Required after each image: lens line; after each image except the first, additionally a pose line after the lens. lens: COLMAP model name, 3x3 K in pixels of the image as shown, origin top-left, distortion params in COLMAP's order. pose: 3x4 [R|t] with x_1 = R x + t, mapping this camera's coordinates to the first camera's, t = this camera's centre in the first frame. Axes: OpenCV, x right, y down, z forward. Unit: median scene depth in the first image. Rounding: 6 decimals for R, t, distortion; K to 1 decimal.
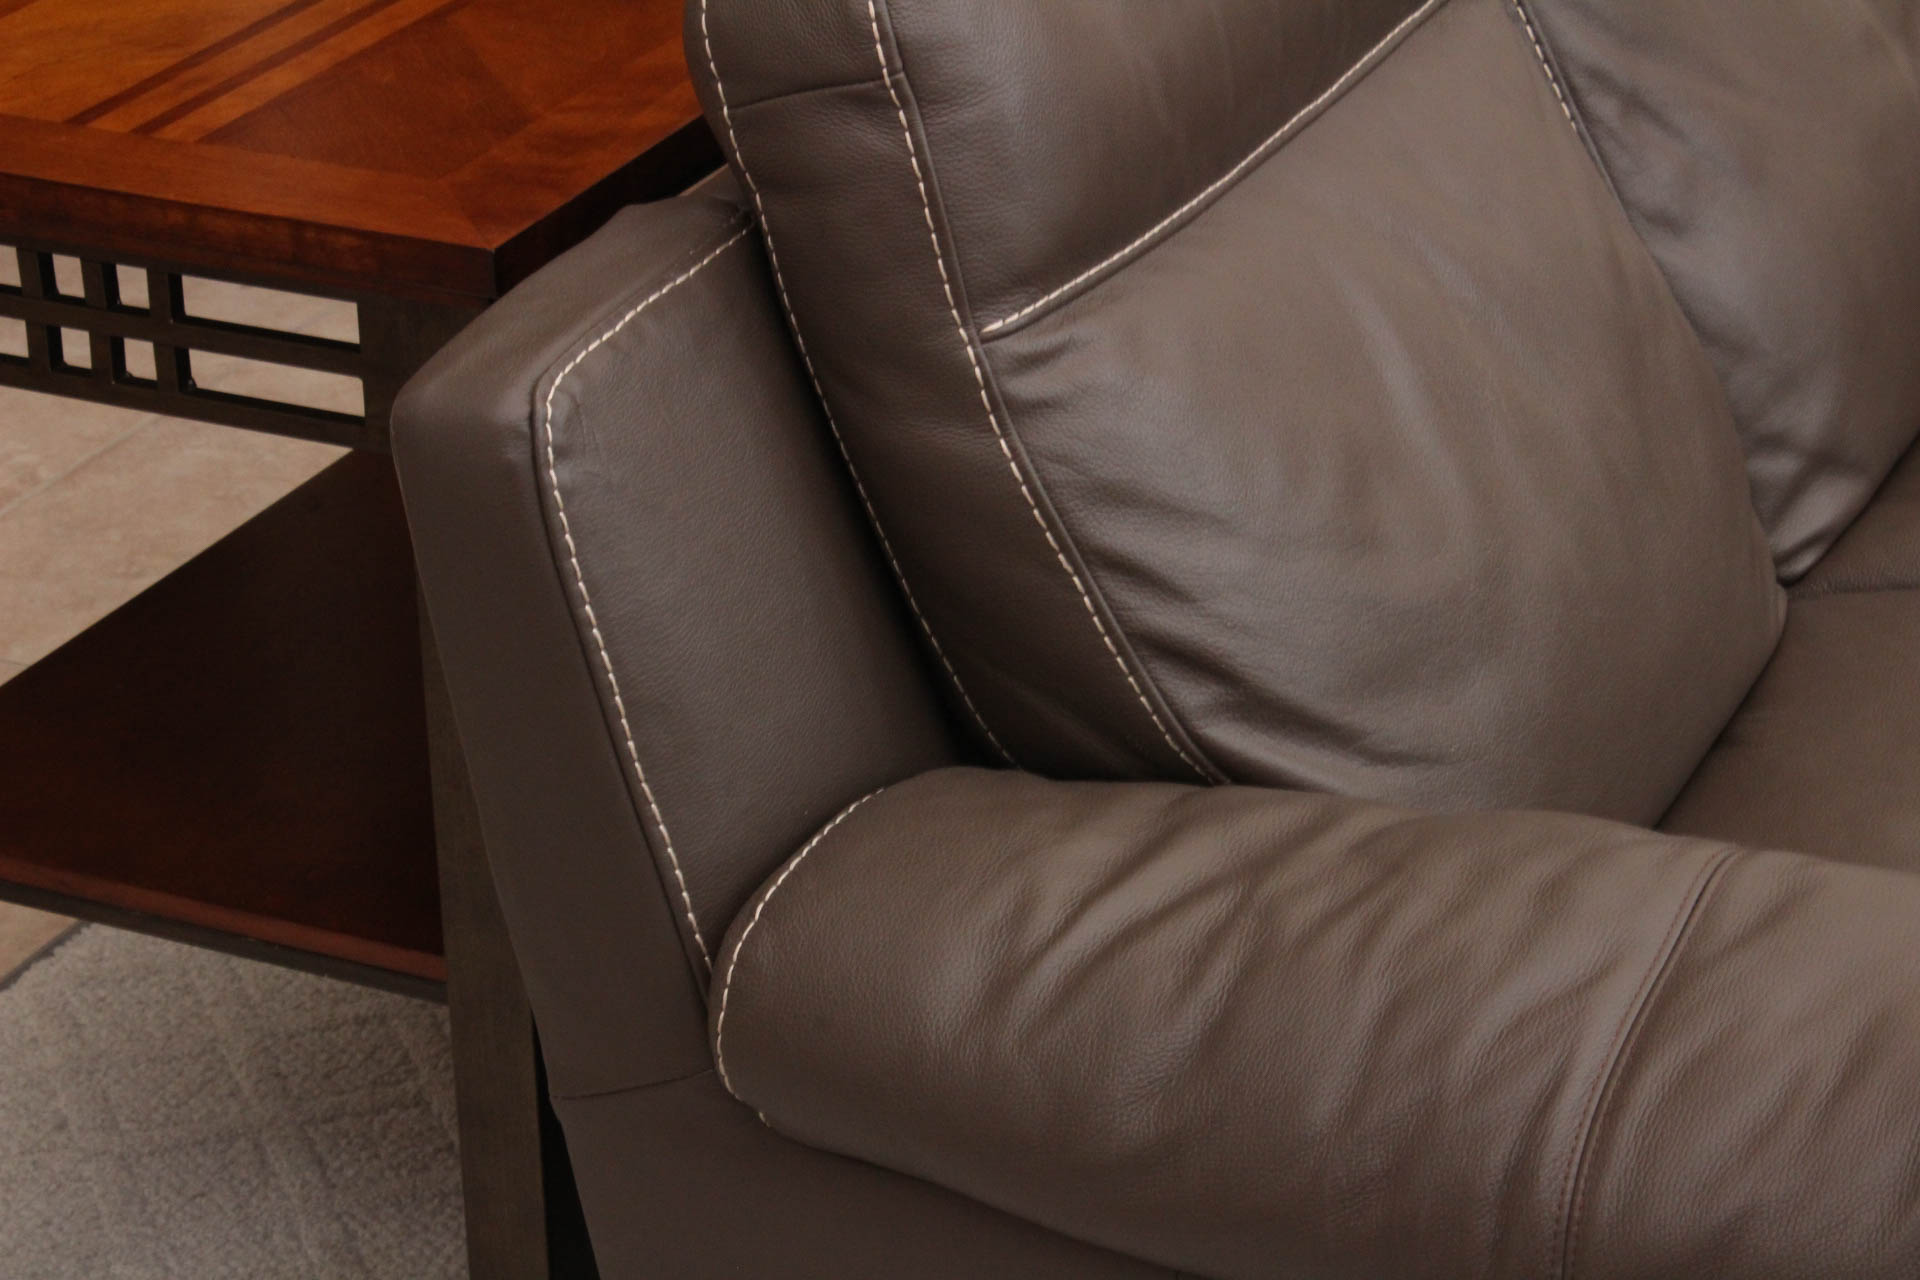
lens RADIAL K [[4539.4, 0, 960.0], [0, 4539.4, 640.0], [0, 0, 1]] dist [0.058109, 0.575135]
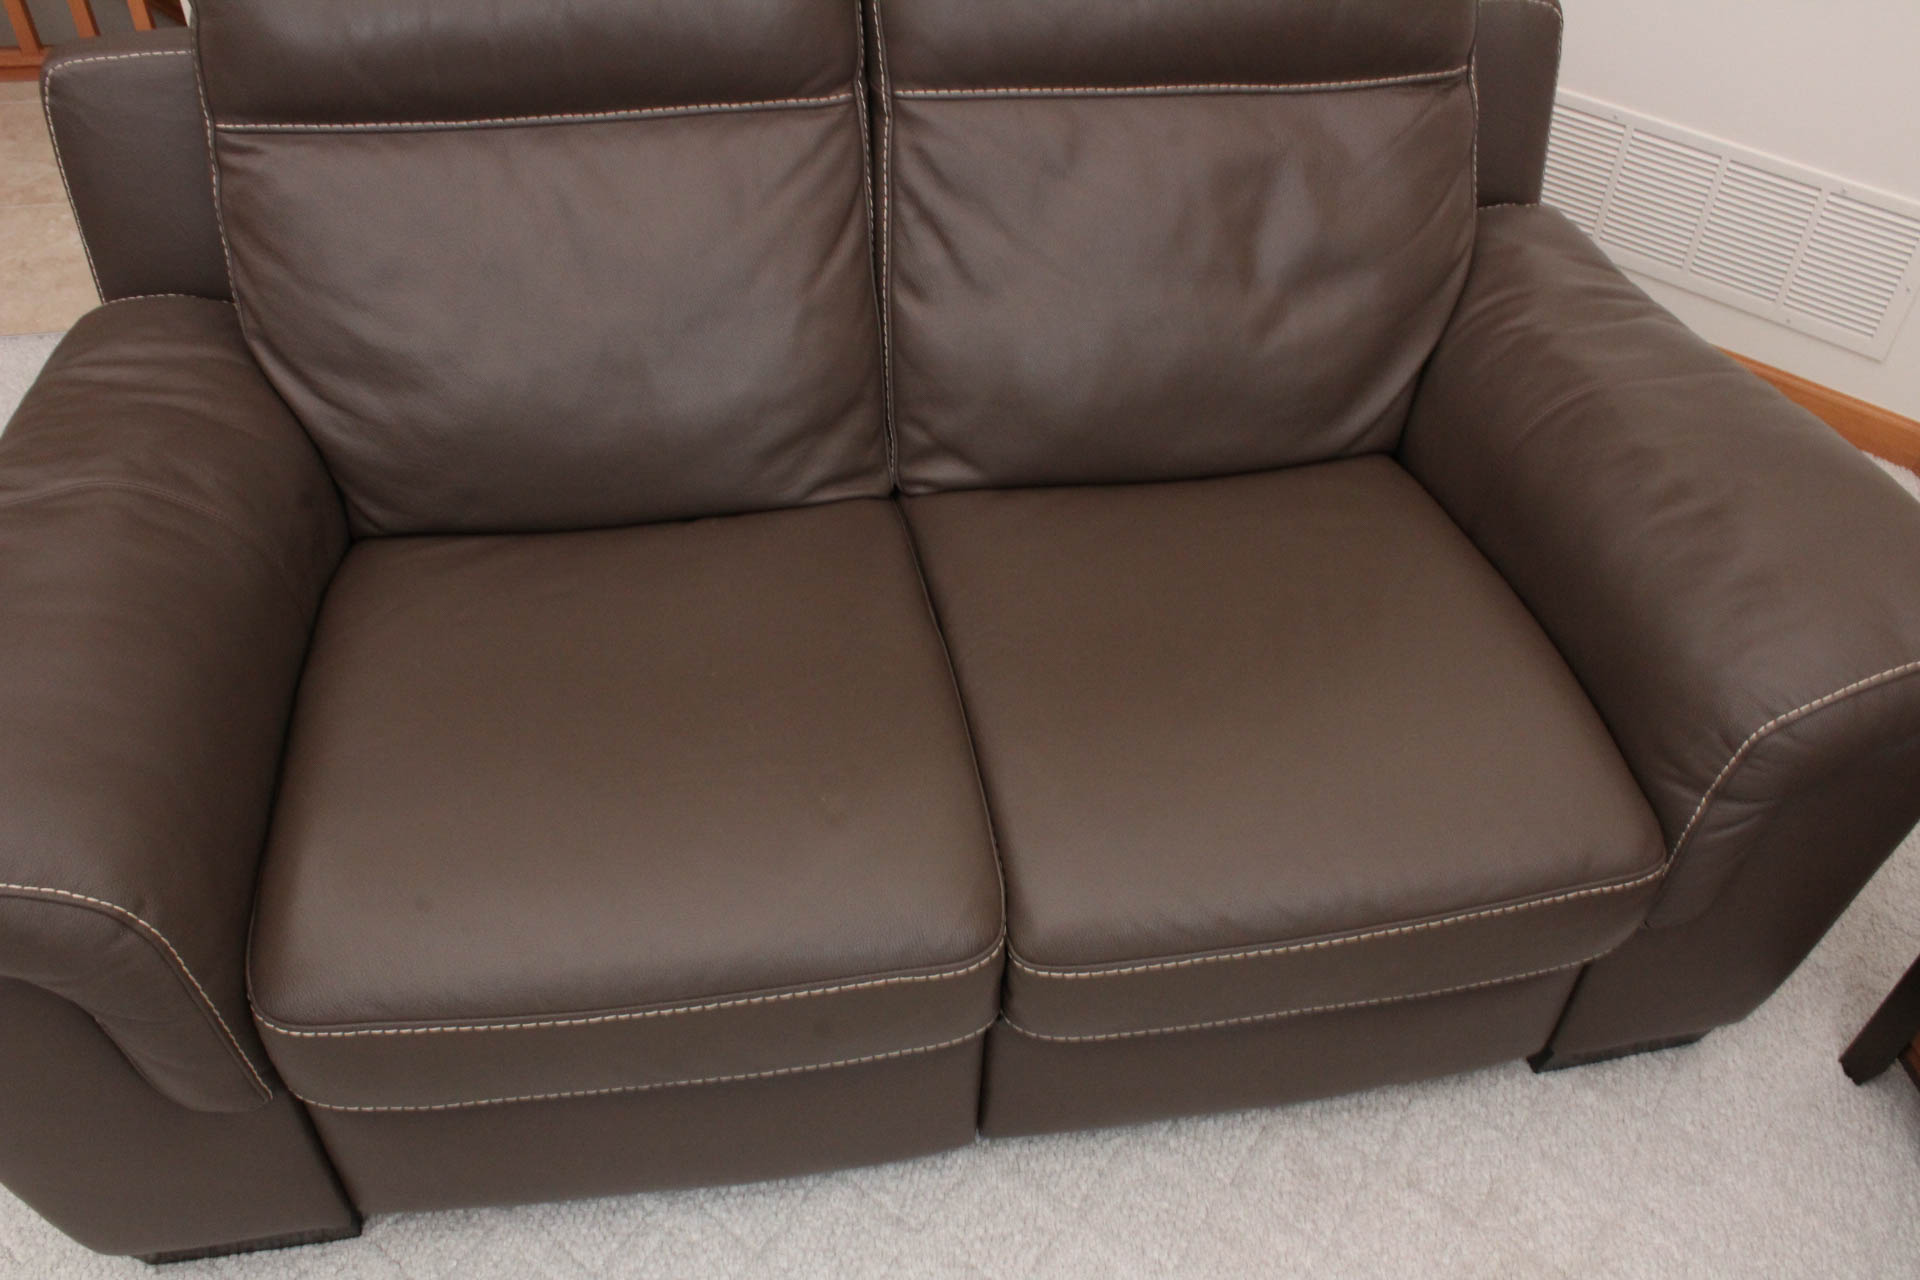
lens RADIAL K [[1631.9, 0, 960.0], [0, 1631.9, 640.0], [0, 0, 1]] dist [-0.166792, 0.147549]
pose [[0.571503, 0.590242, -0.570086, 0.776107], [-0.397067, 0.806881, 0.437356, -0.336145], [0.718138, -0.023588, 0.695501, 0.715929]]
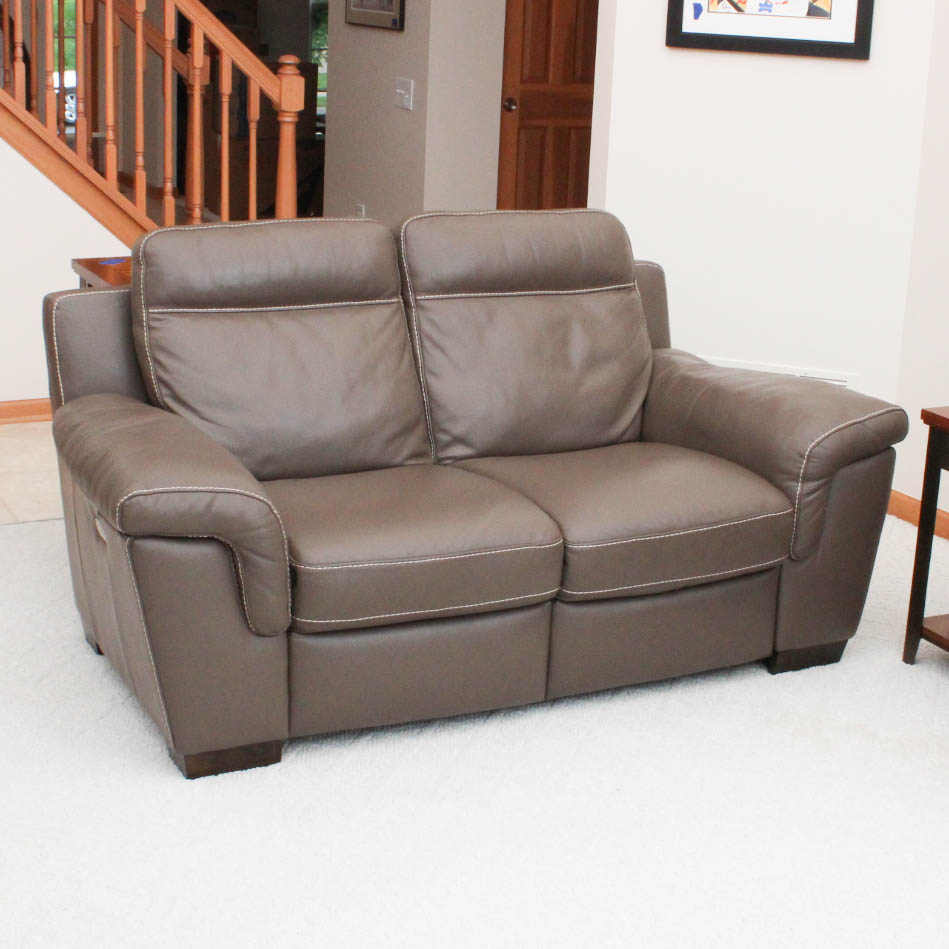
lens RADIAL K [[1787.1, 0, 440.9], [0, 1787.1, 440.2], [0, 0, 1]] dist [-0.136380, 0.110525]
pose [[0.780099, 0.211797, -0.588716, 1.444075], [-0.319001, 0.944108, -0.083051, 0.127851], [0.538222, 0.252590, 0.804062, -0.383730]]
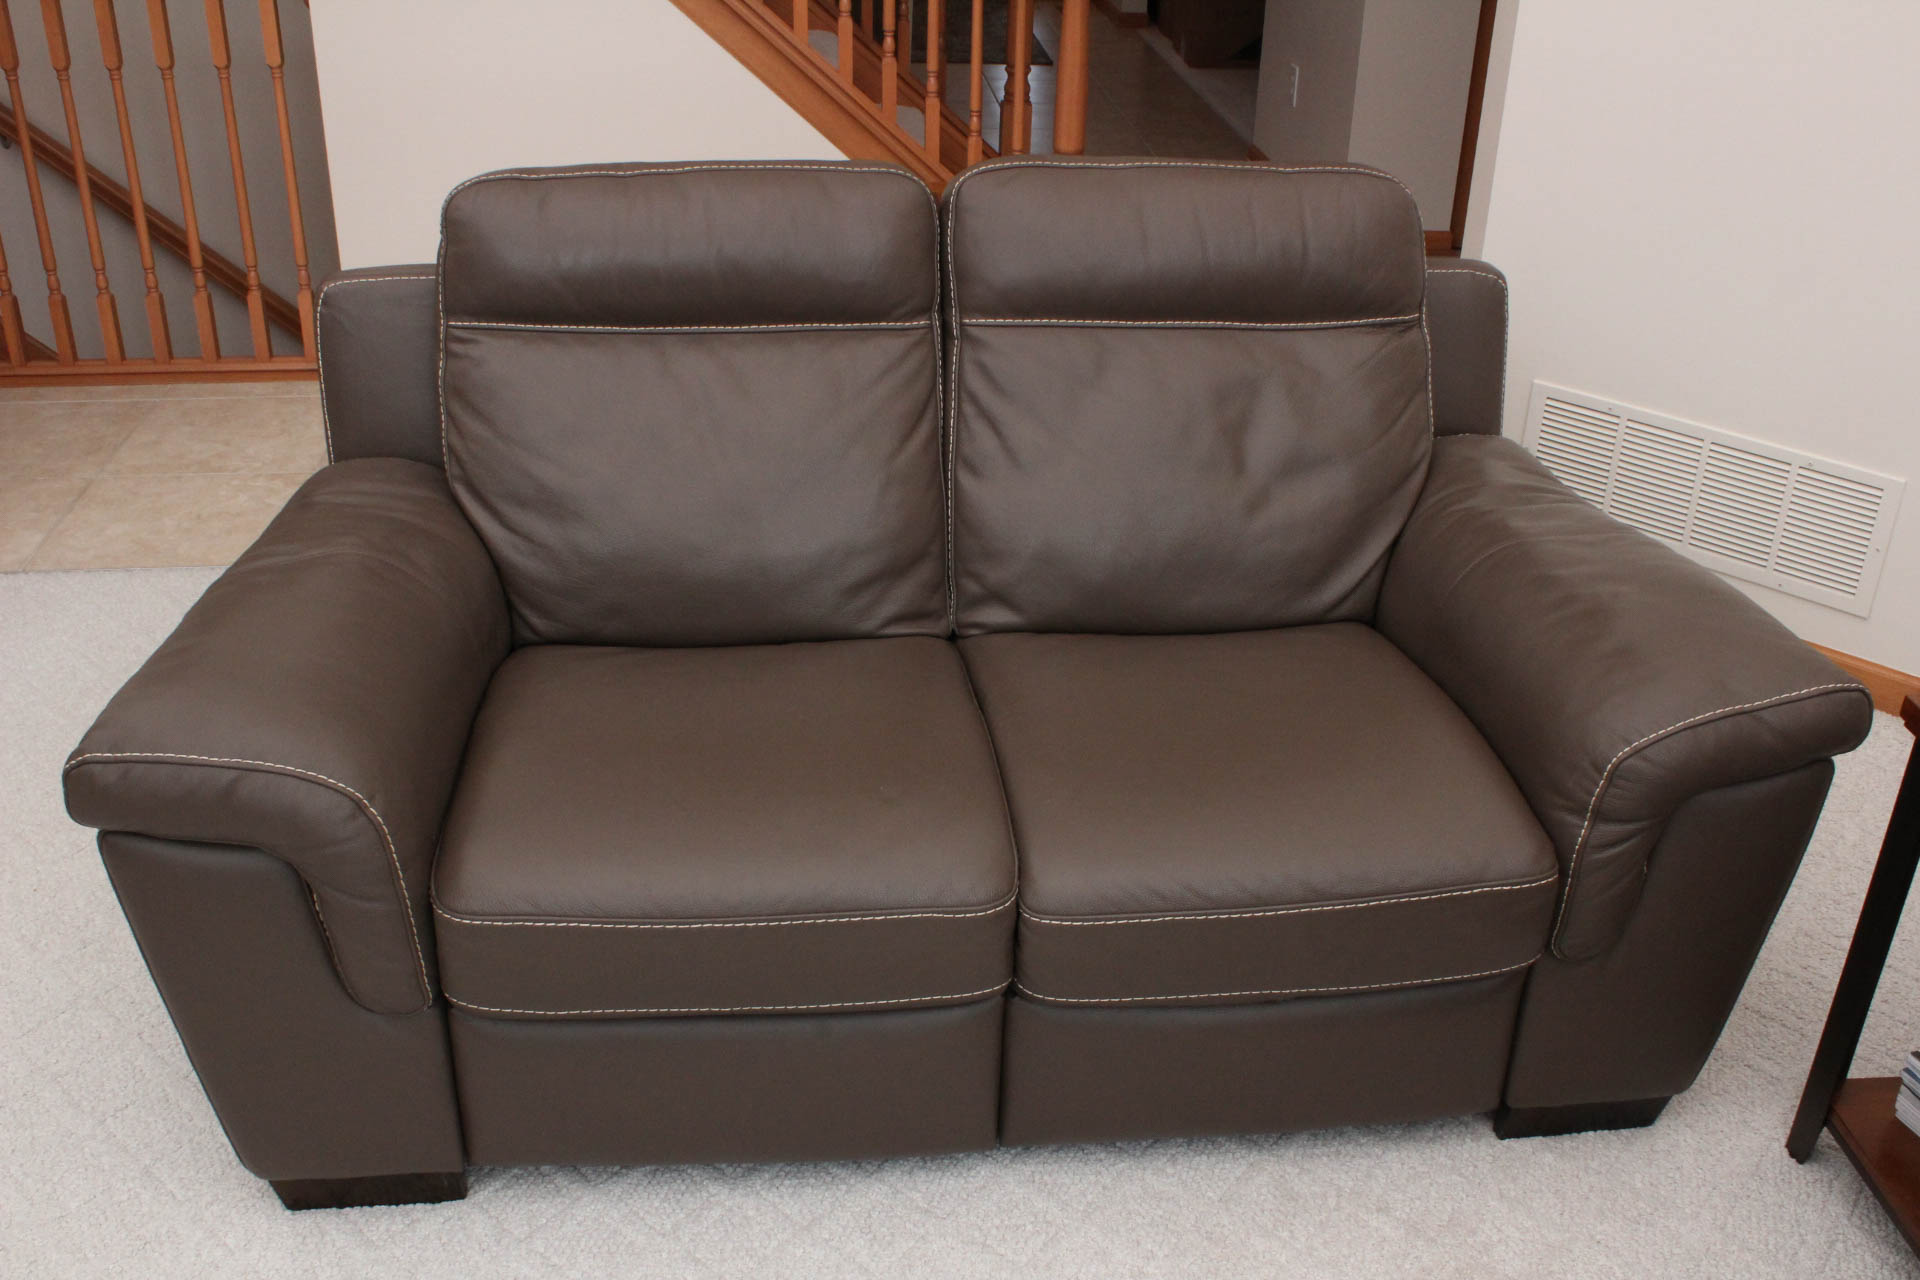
lens RADIAL K [[1858.6, 0, 960.0], [0, 1858.6, 640.0], [0, 0, 1]] dist [-0.154403, 0.176891]
pose [[0.518205, 0.427429, -0.740789, 1.112430], [-0.405736, 0.885349, 0.227014, -0.283013], [0.752889, 0.182925, 0.632216, 0.535597]]
